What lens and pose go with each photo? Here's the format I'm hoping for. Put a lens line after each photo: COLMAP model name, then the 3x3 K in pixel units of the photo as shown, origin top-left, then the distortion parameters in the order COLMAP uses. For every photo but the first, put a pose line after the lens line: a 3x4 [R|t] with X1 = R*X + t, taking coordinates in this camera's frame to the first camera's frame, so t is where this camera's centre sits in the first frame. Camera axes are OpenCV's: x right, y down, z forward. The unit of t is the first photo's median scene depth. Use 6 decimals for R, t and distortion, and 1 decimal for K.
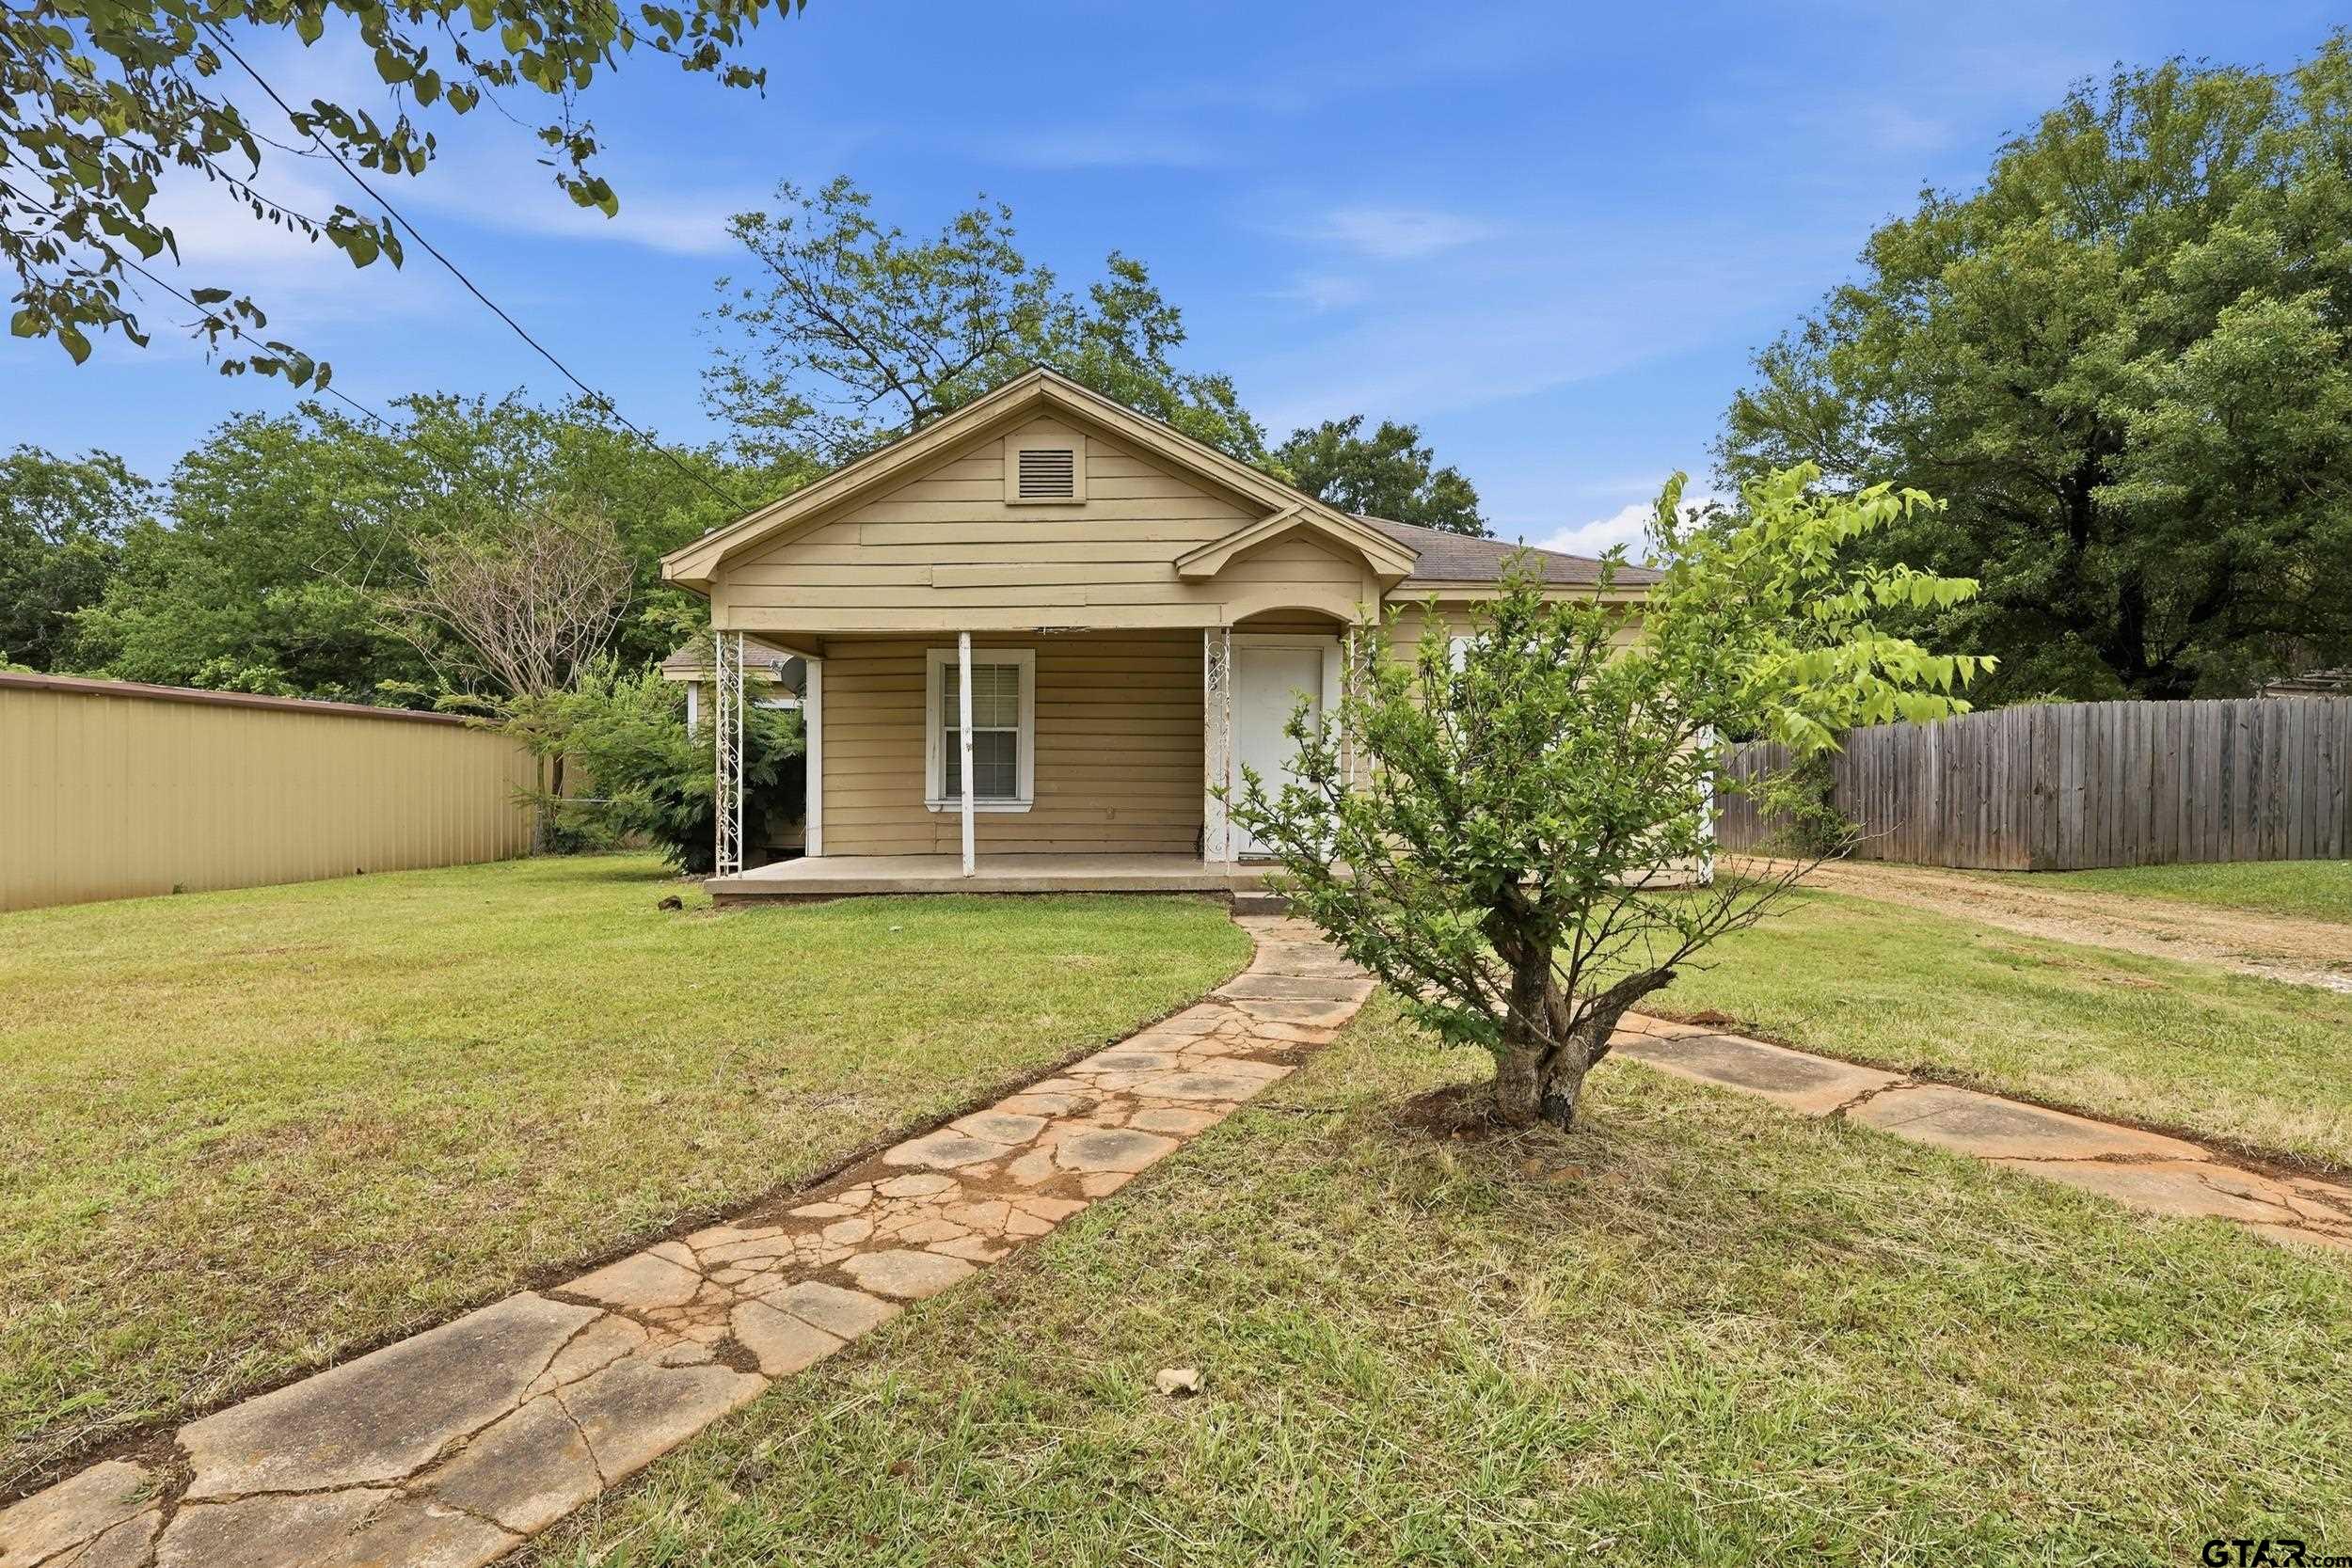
lens RADIAL K [[1091.1, 0, 1174.4], [0, 1091.1, 788.0], [0, 0, 1]] dist [-0.000546, -0.000531]
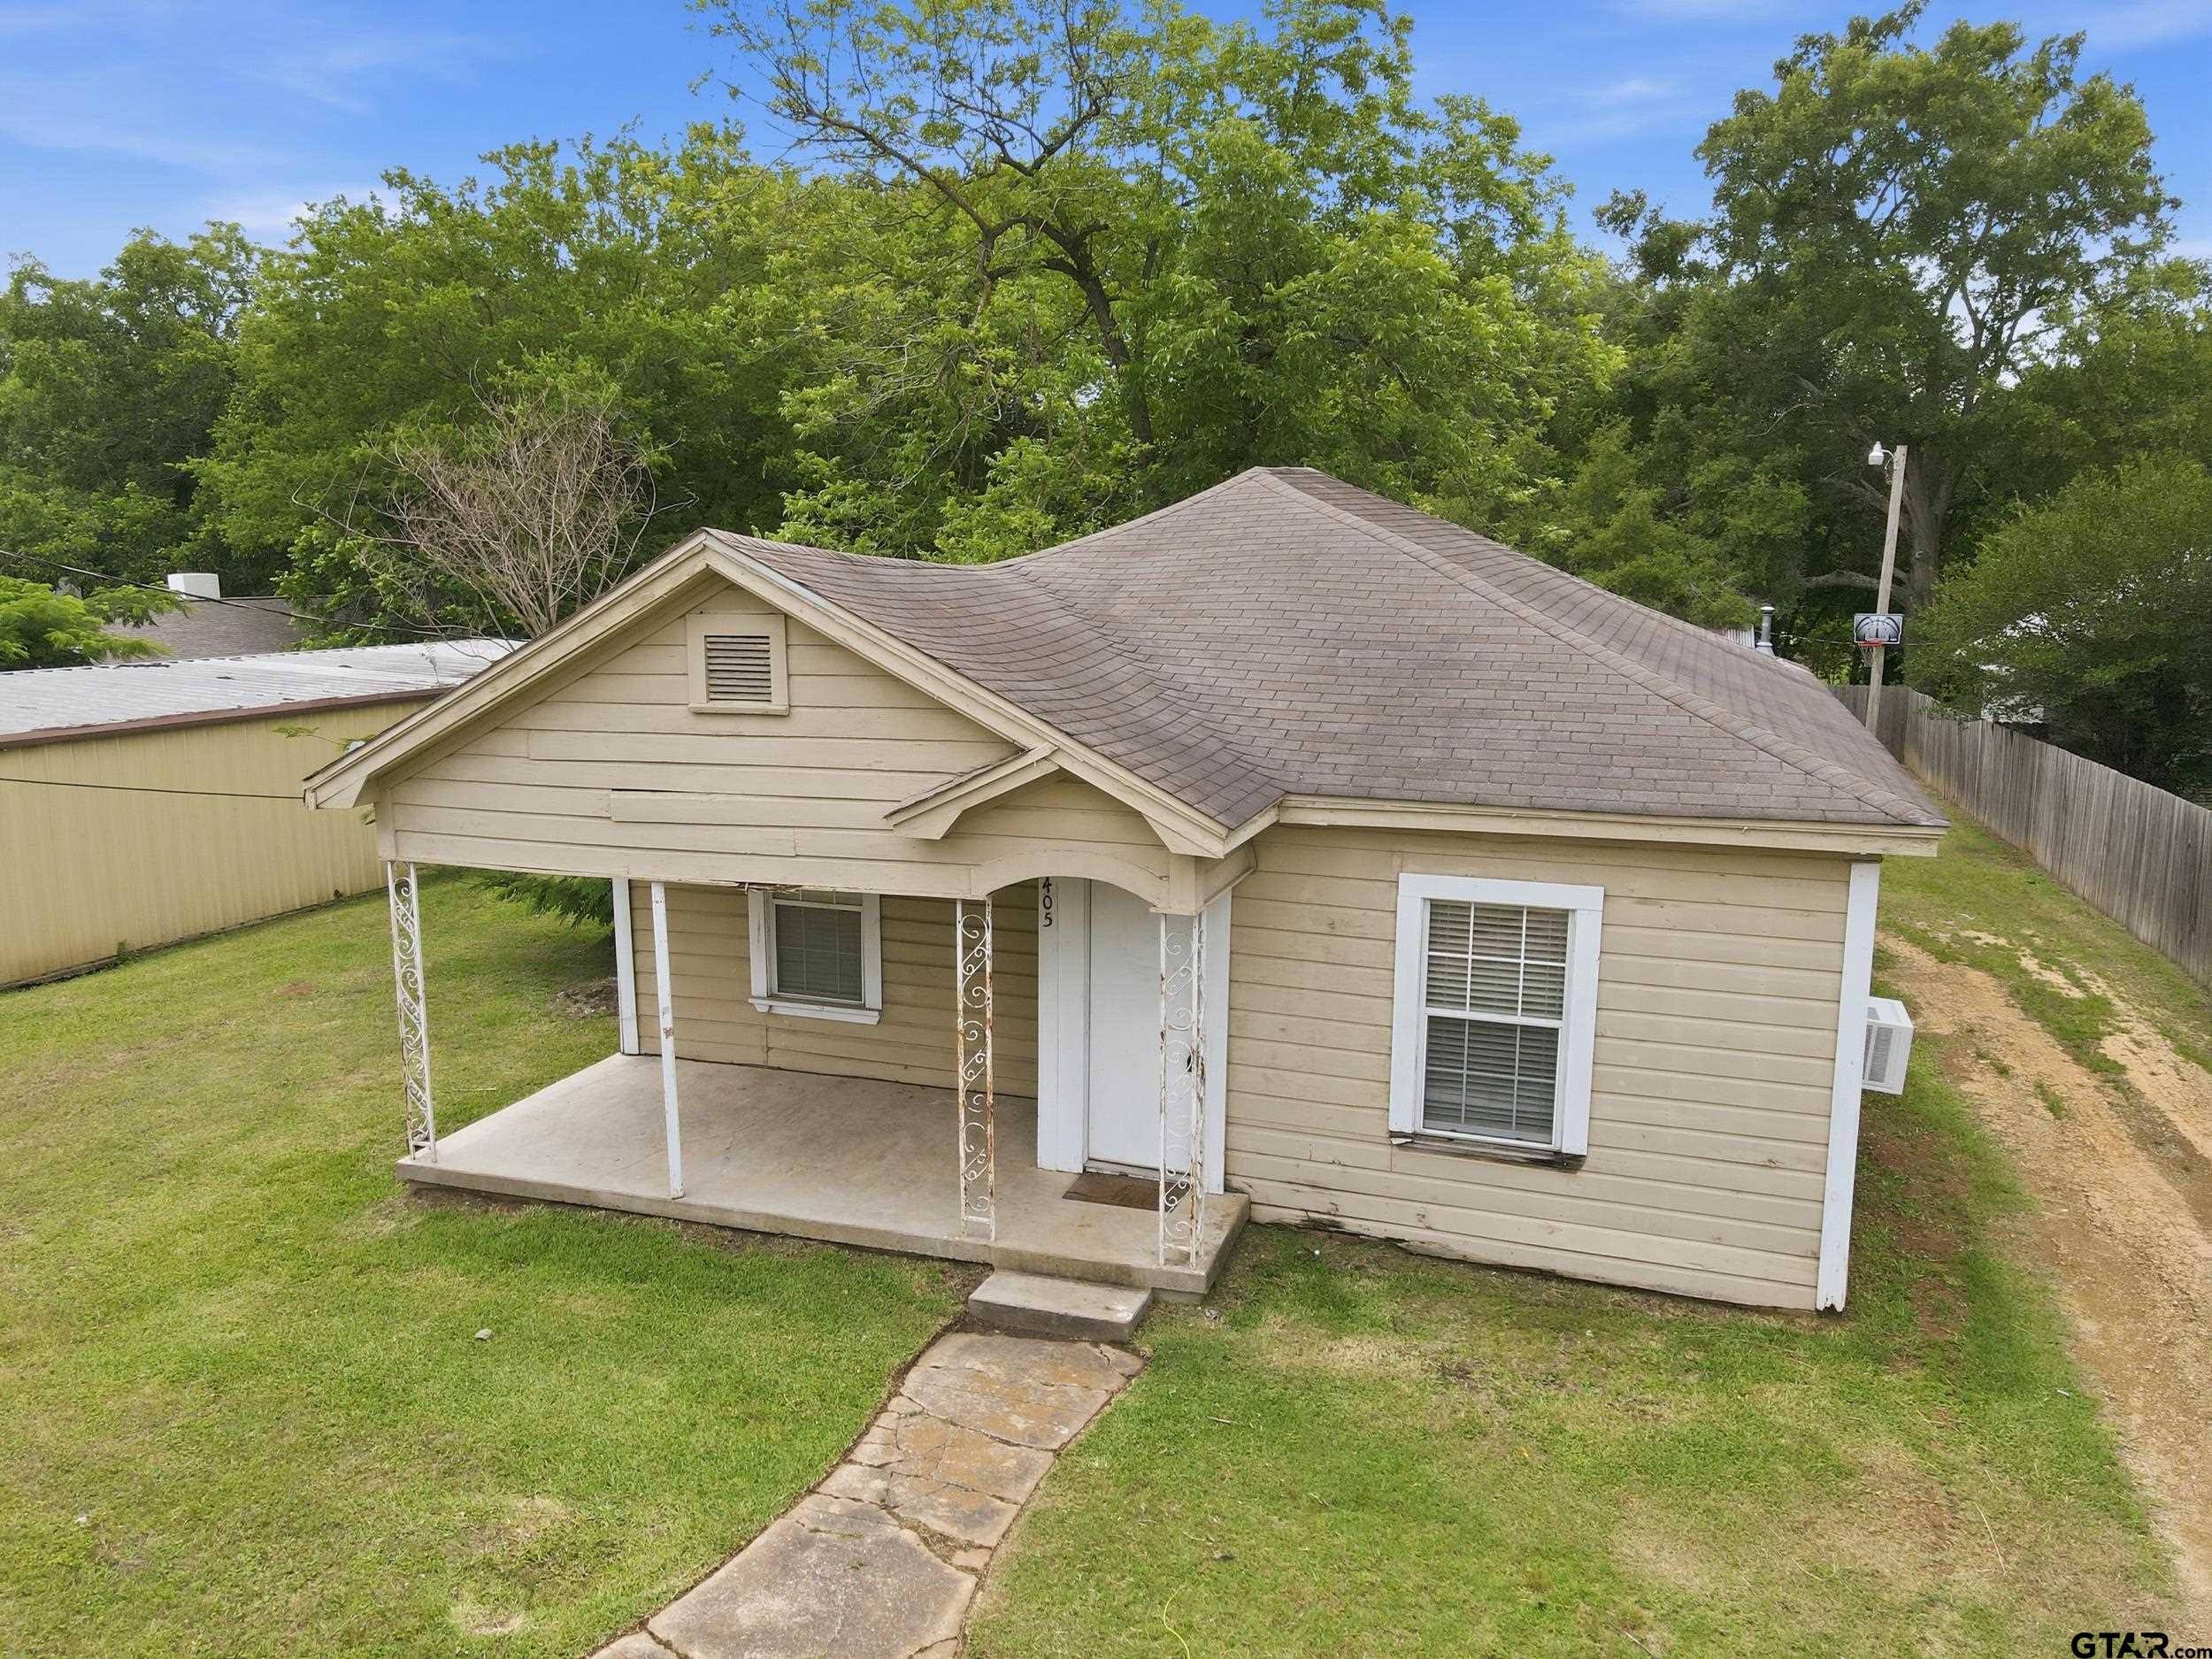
lens RADIAL K [[1621.5, 0, 1088.3], [0, 1621.5, 833.8], [0, 0, 1]] dist [0.012789, -0.000132]
pose [[0.934959, 0.057693, -0.350033, 0.459152], [0.004063, 0.984881, 0.173182, -0.360893], [0.354732, -0.163341, 0.920589, 0.104627]]
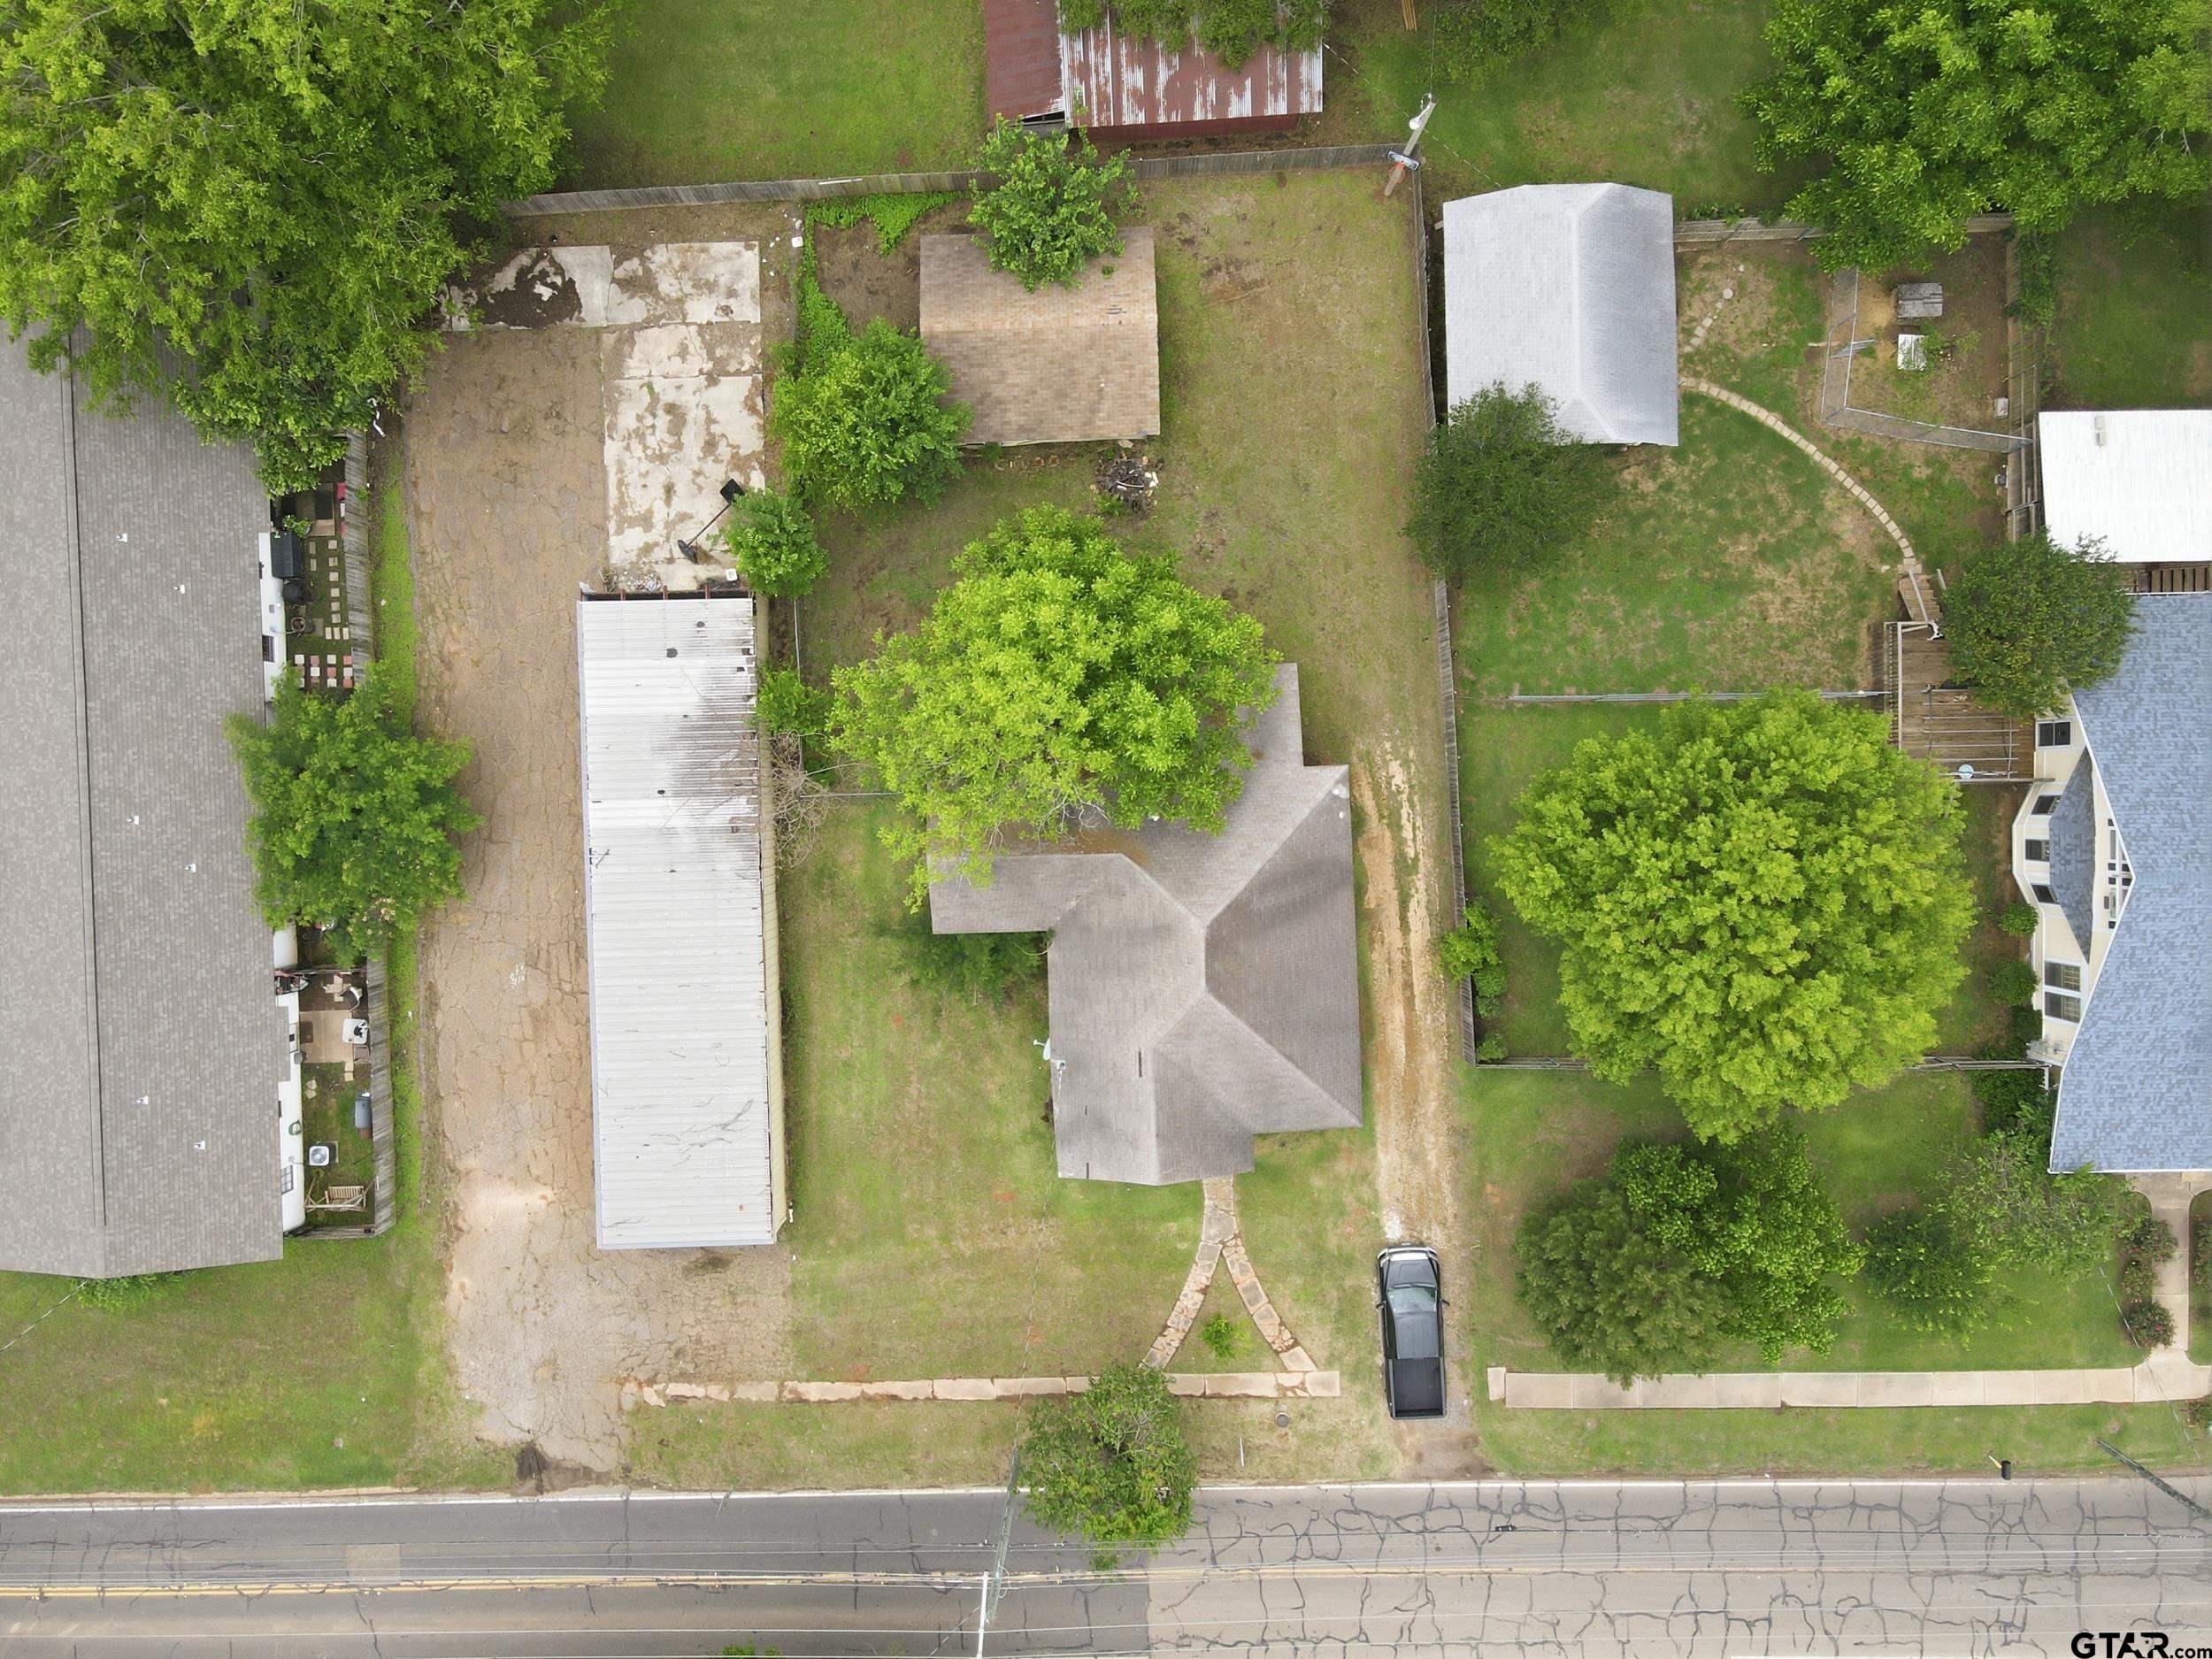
lens RADIAL K [[1621.5, 0, 1088.3], [0, 1621.5, 833.8], [0, 0, 1]] dist [0.012789, -0.000132]
pose [[0.999099, -0.030608, -0.029411, -0.143492], [0.028788, -0.020592, 0.999373, -5.726631], [-0.031195, -0.999319, -0.019693, 2.231160]]
